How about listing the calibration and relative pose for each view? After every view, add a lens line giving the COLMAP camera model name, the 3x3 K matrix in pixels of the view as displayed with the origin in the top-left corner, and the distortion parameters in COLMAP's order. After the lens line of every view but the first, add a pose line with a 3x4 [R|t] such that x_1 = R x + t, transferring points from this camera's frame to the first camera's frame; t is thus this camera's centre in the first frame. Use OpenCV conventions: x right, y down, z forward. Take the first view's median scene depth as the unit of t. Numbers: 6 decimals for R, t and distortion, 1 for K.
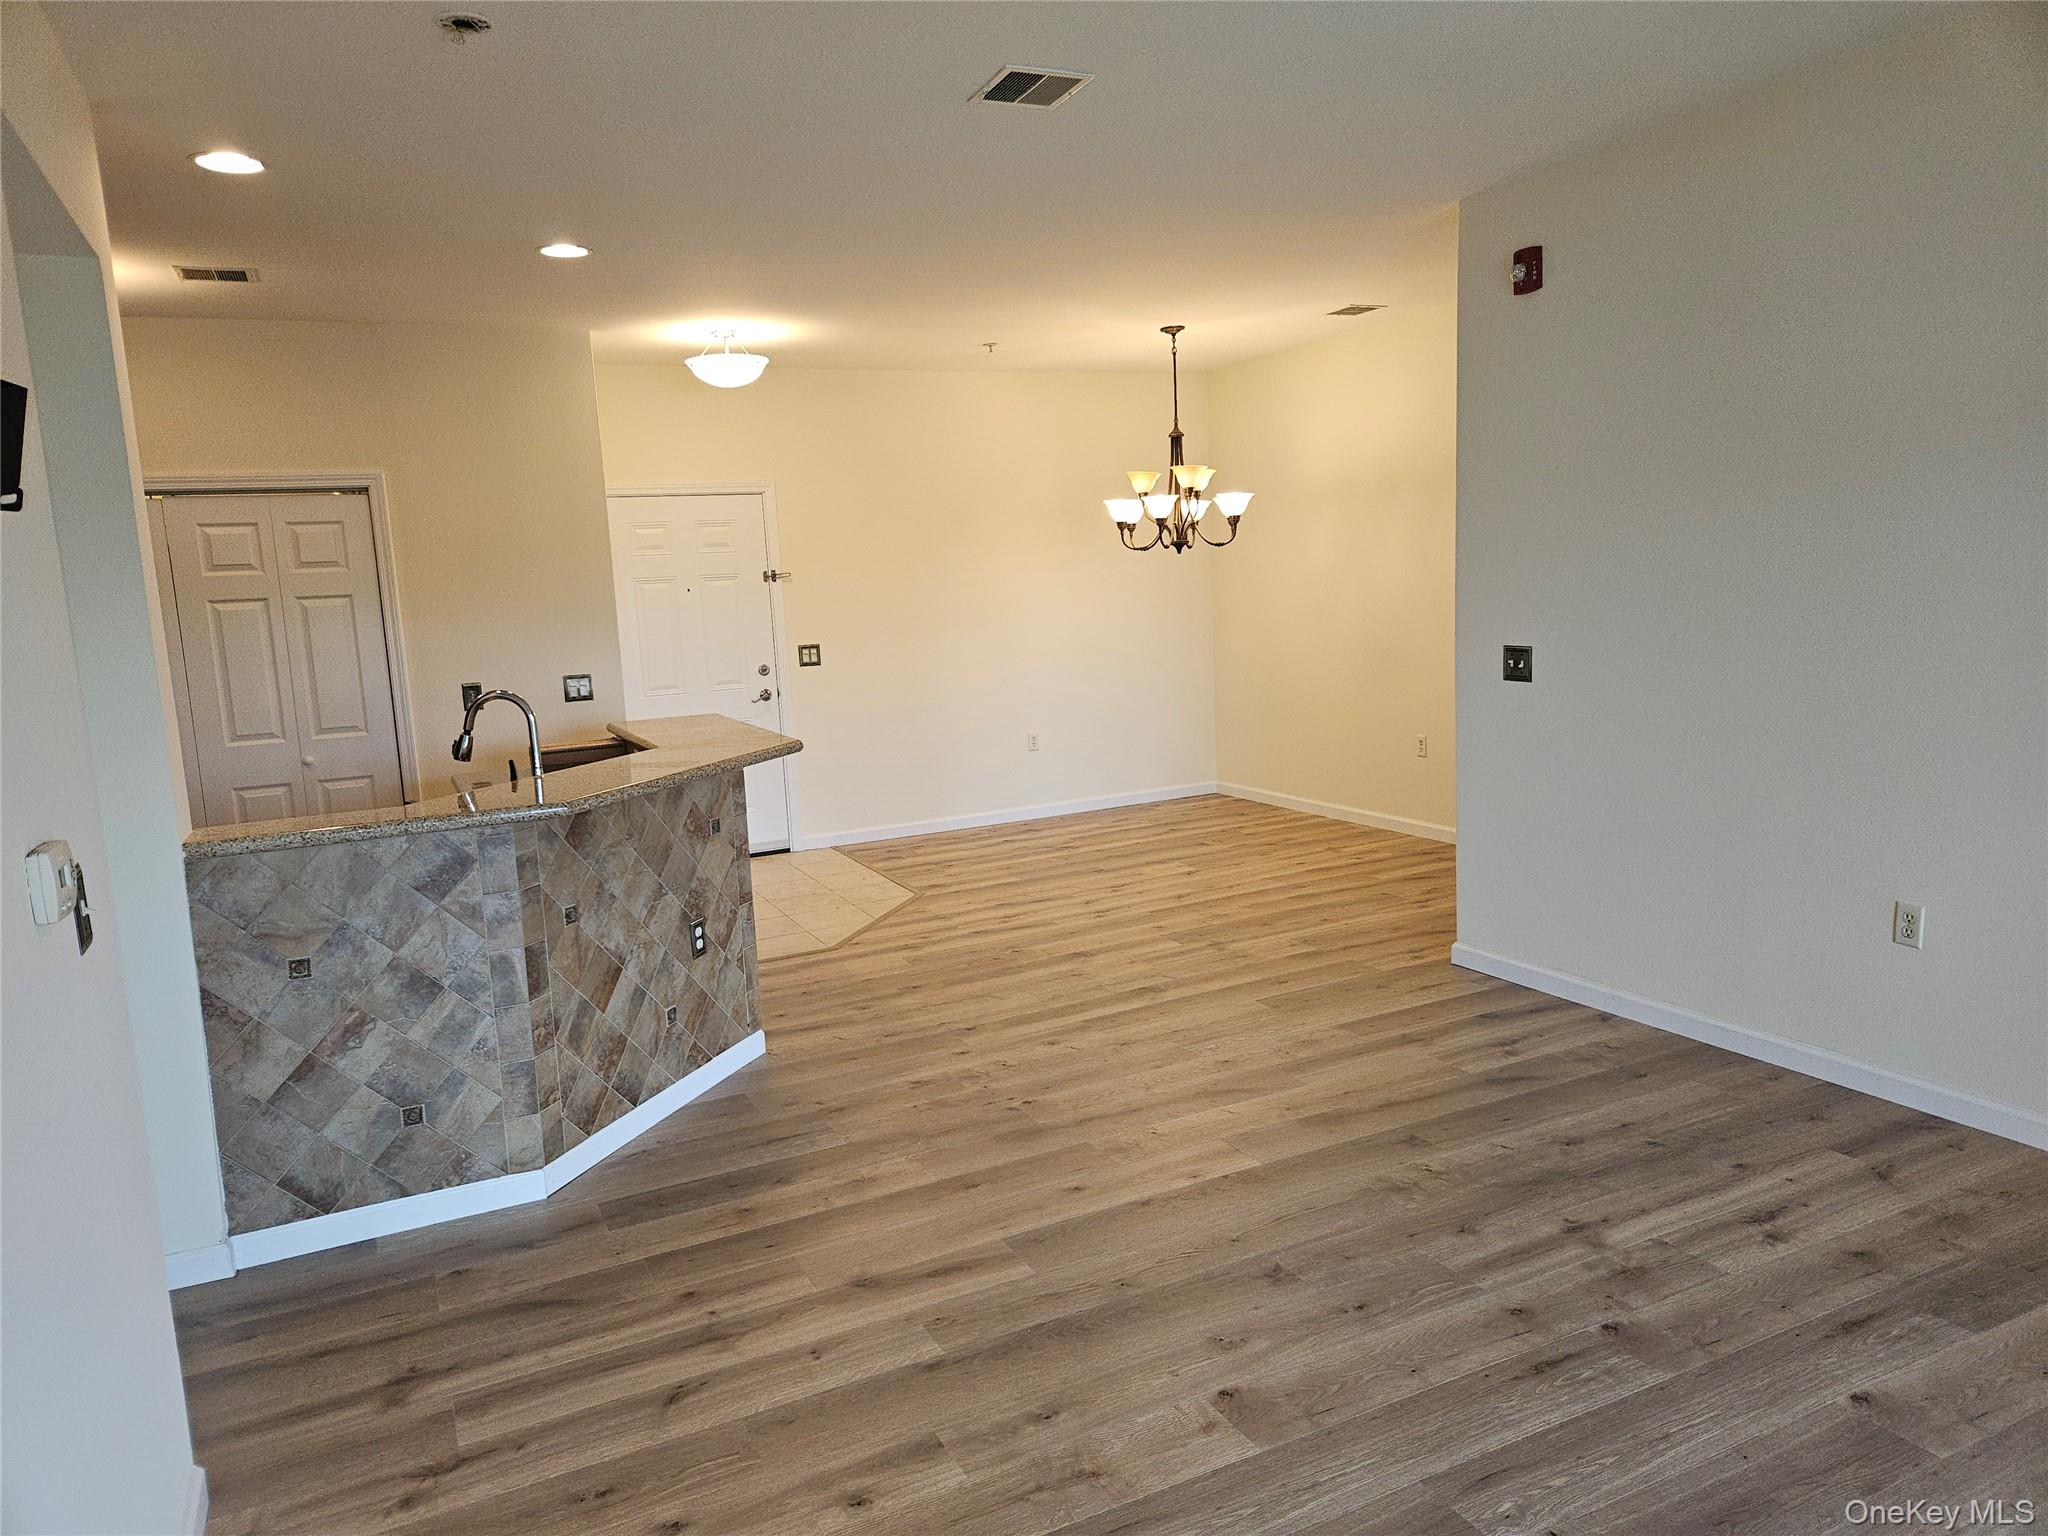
lens RADIAL K [[1366.8, 0, 1004.1], [0, 1366.8, 769.9], [0, 0, 1]] dist [0.064565, -0.051929]
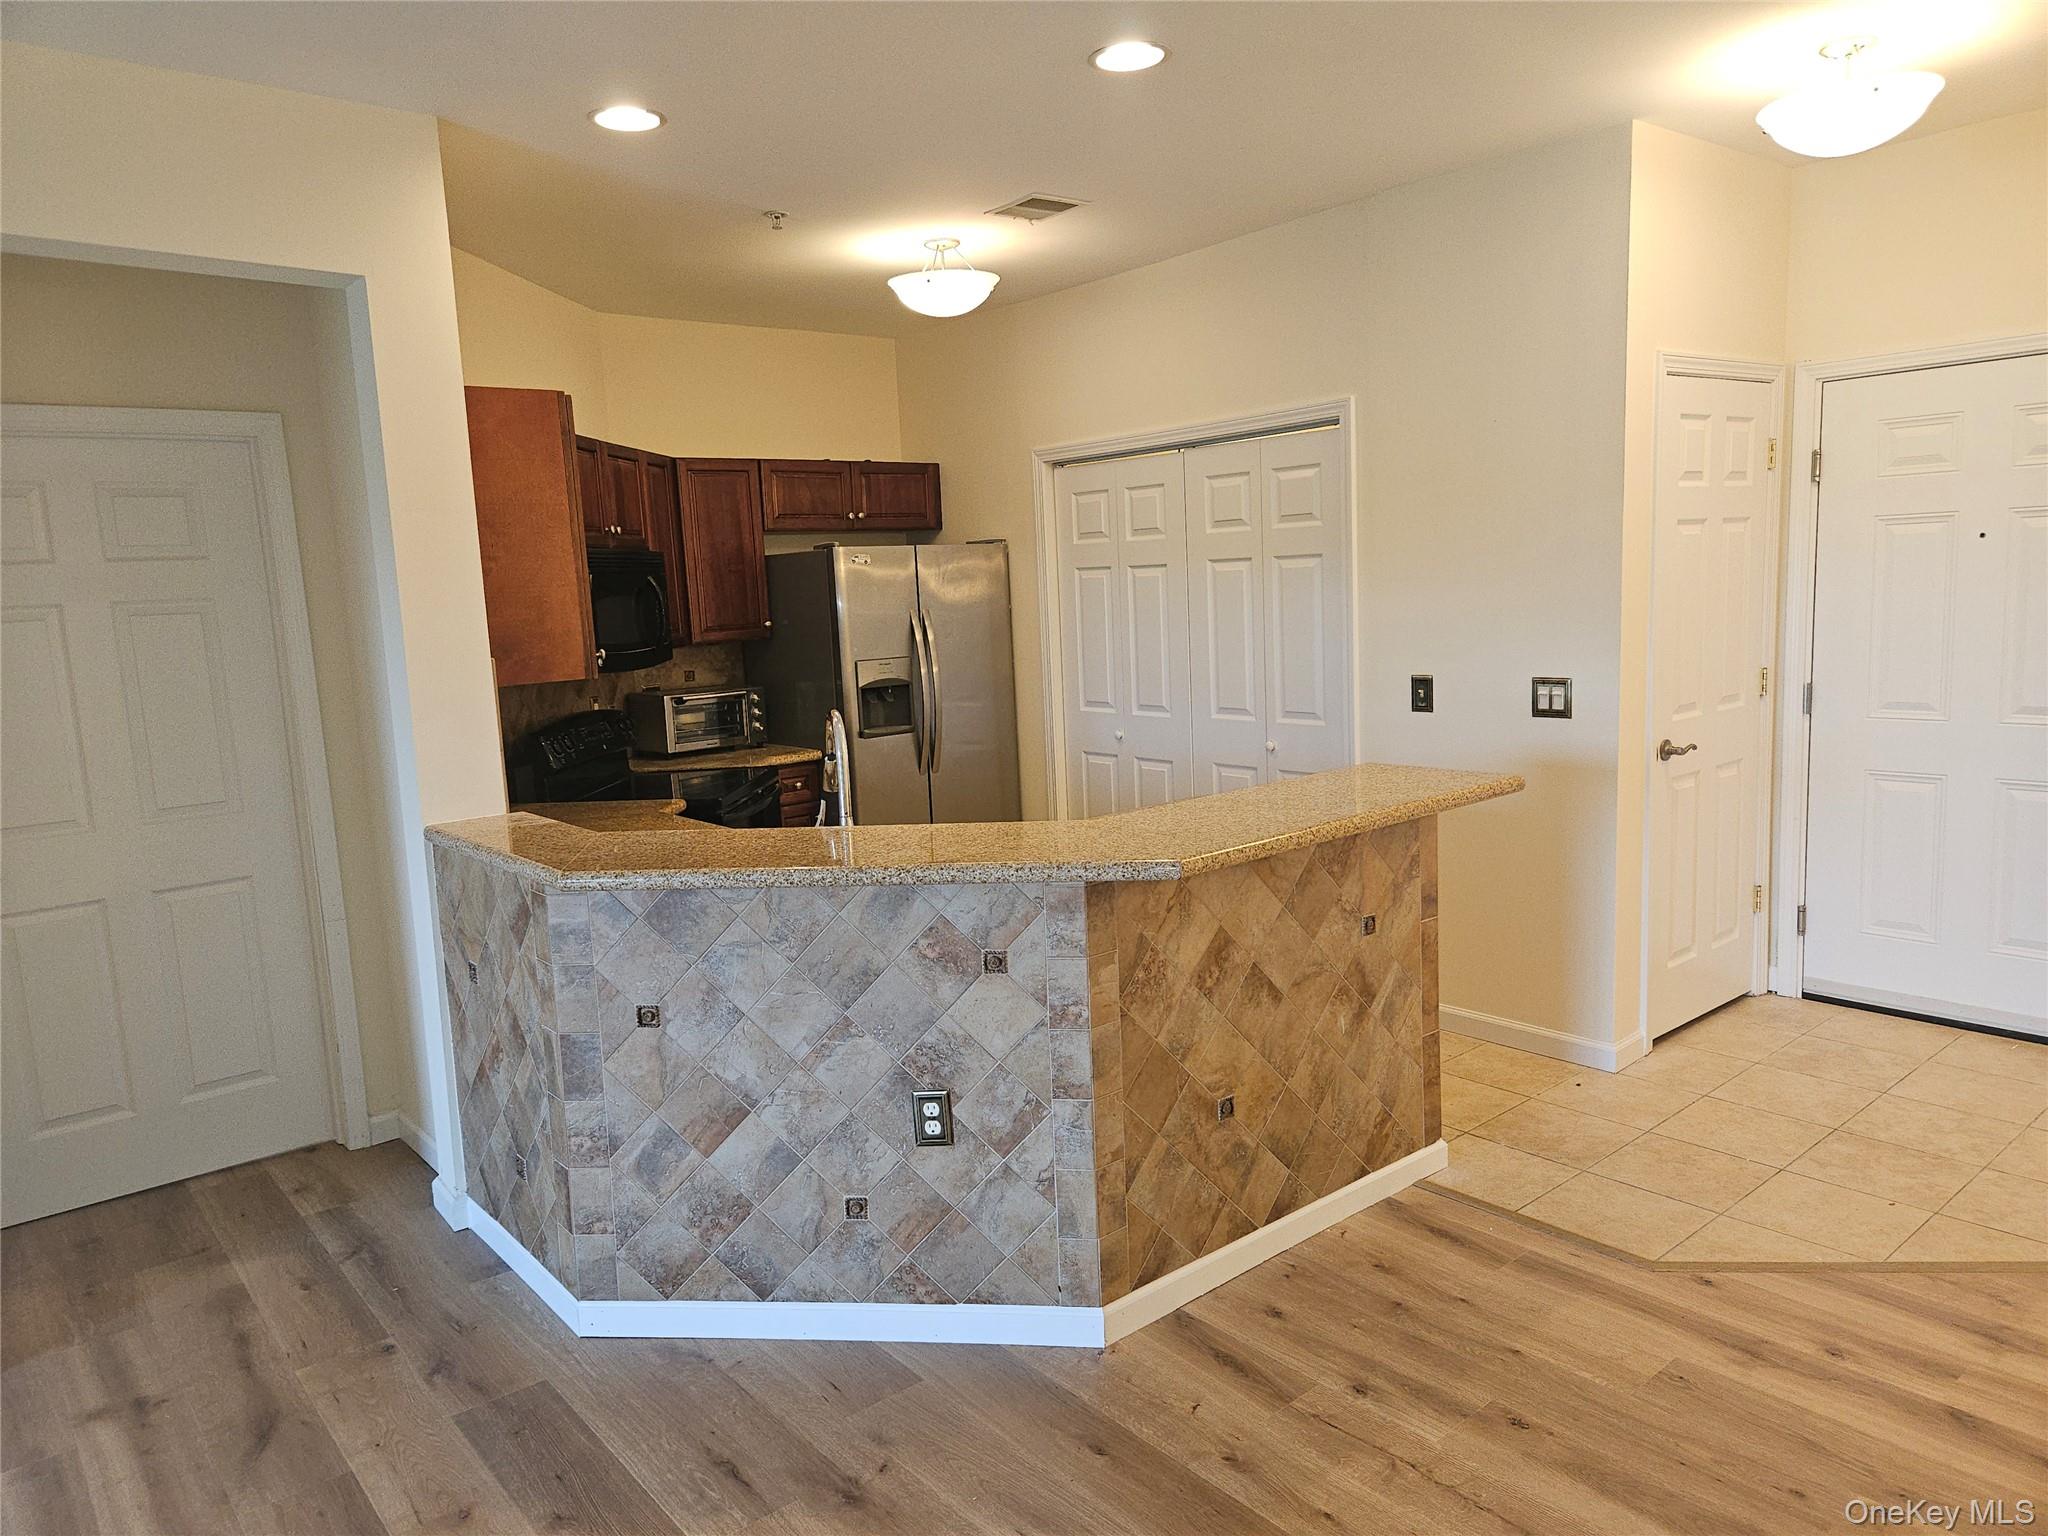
lens RADIAL K [[1366.8, 0, 1005.8], [0, 1366.8, 765.1], [0, 0, 1]] dist [0.064565, -0.051929]
pose [[0.242513, 0.171523, -0.954865, 0.432911], [-0.103969, 0.983173, 0.150203, -0.164617], [0.964561, 0.062850, 0.256265, 0.960171]]
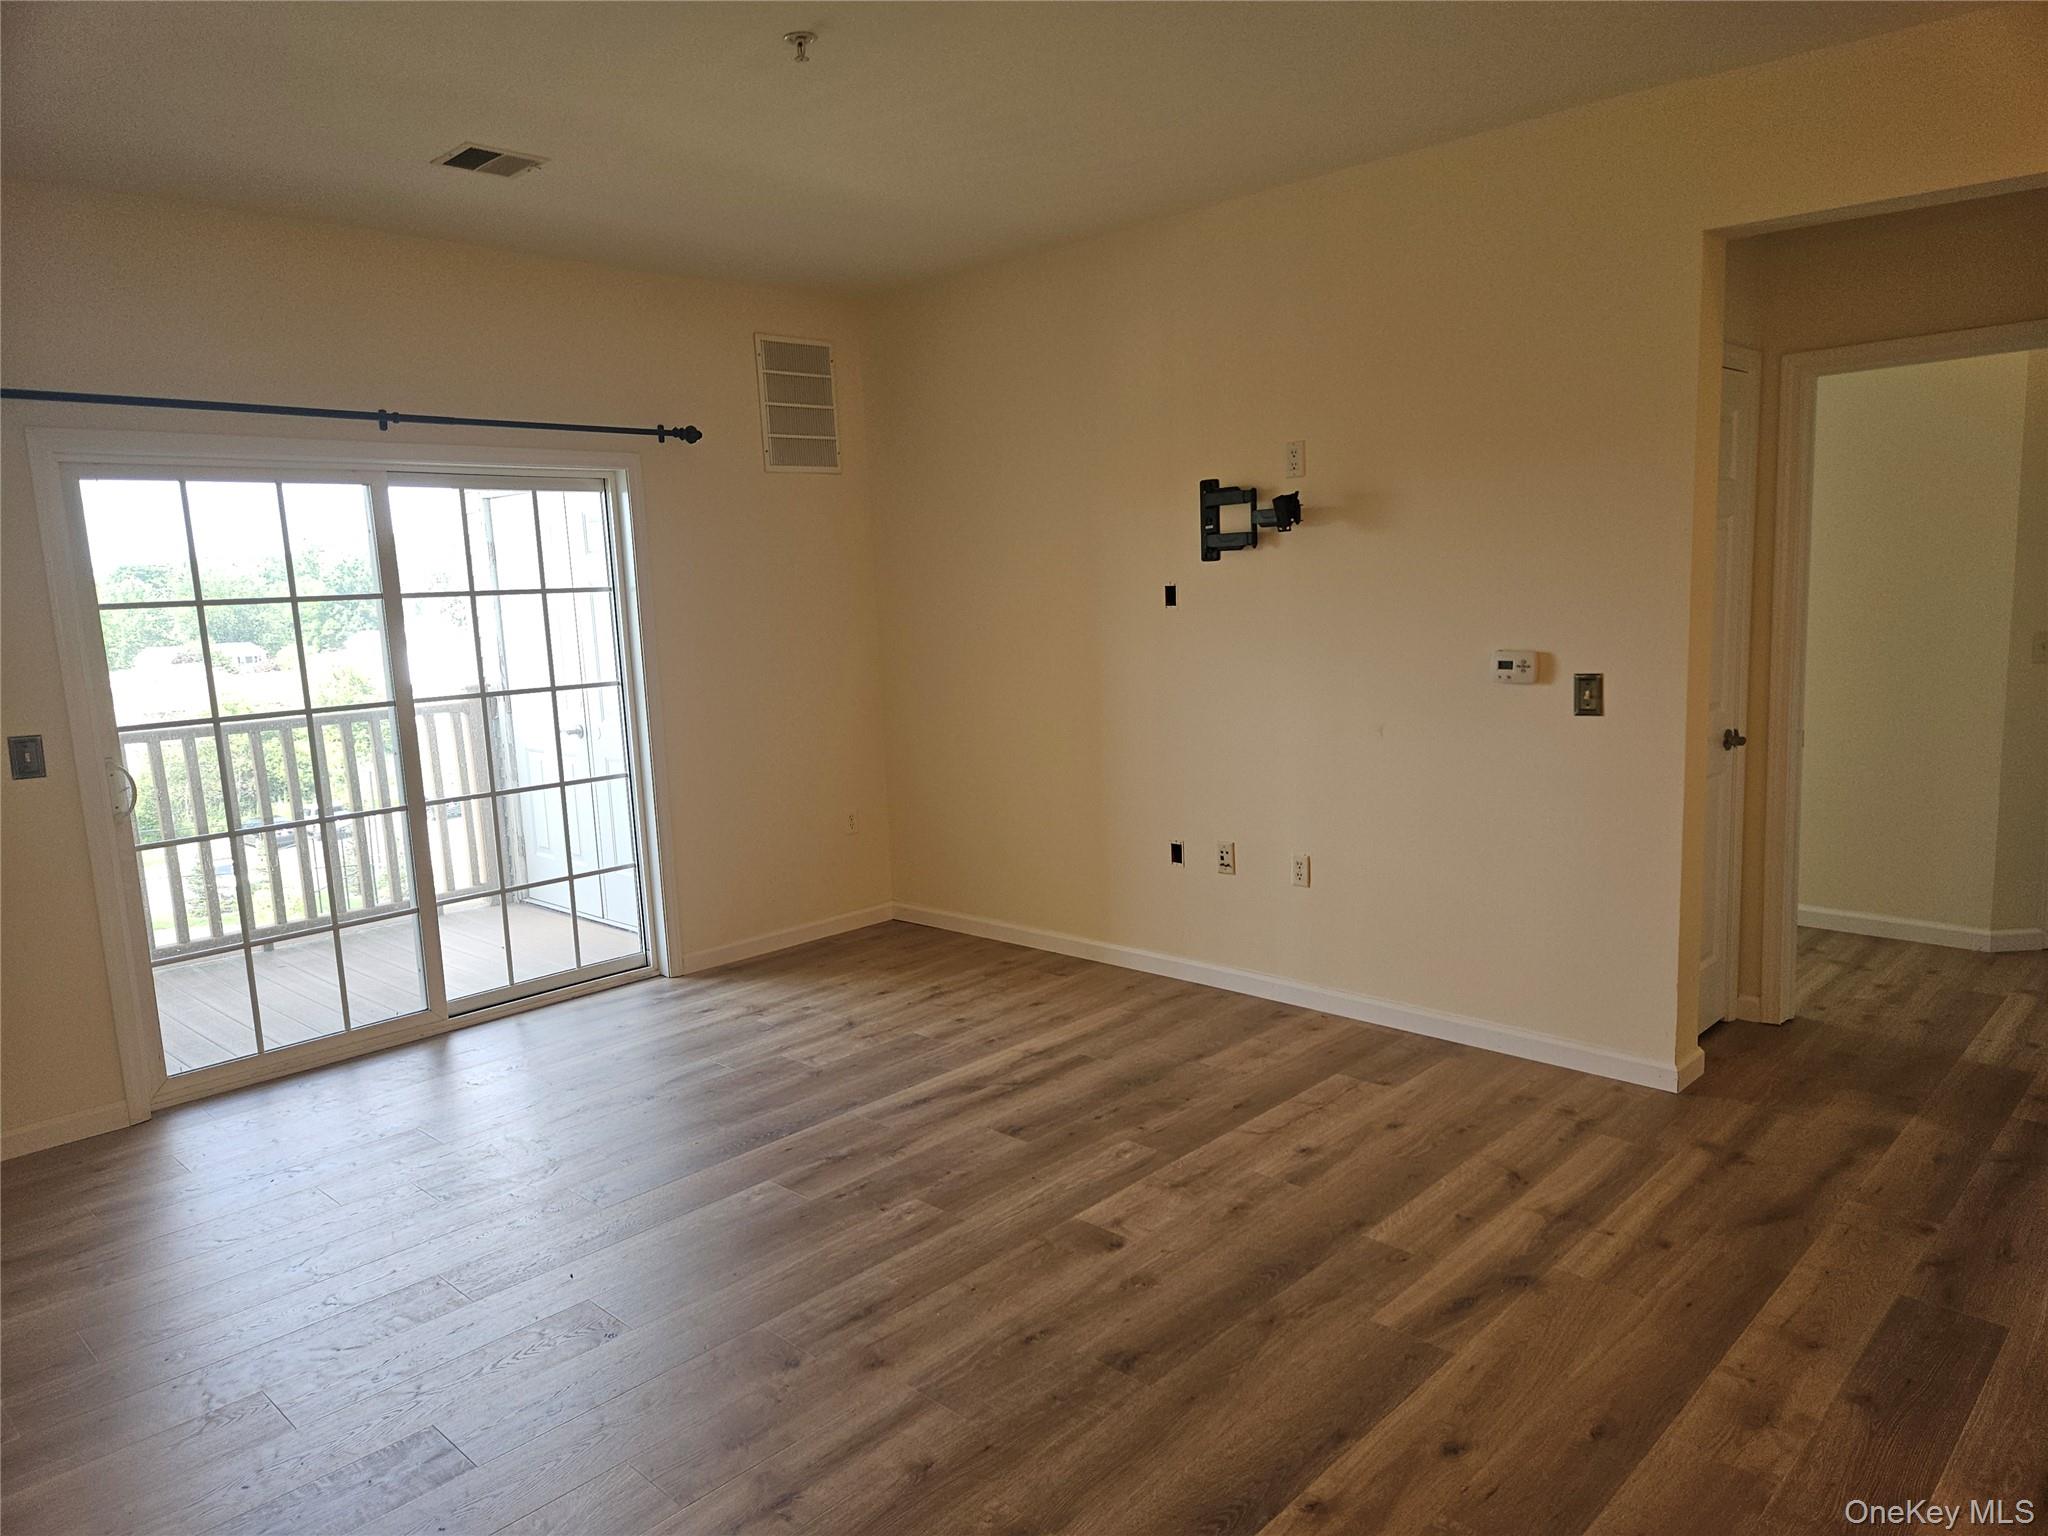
lens RADIAL K [[1366.8, 0, 1021.1], [0, 1366.8, 770.4], [0, 0, 1]] dist [0.064565, -0.051929]
pose [[-0.931579, 0.140619, -0.335242, 0.397724], [0.040539, 0.956592, 0.288598, -0.208141], [0.361272, 0.255262, -0.896841, 1.319731]]
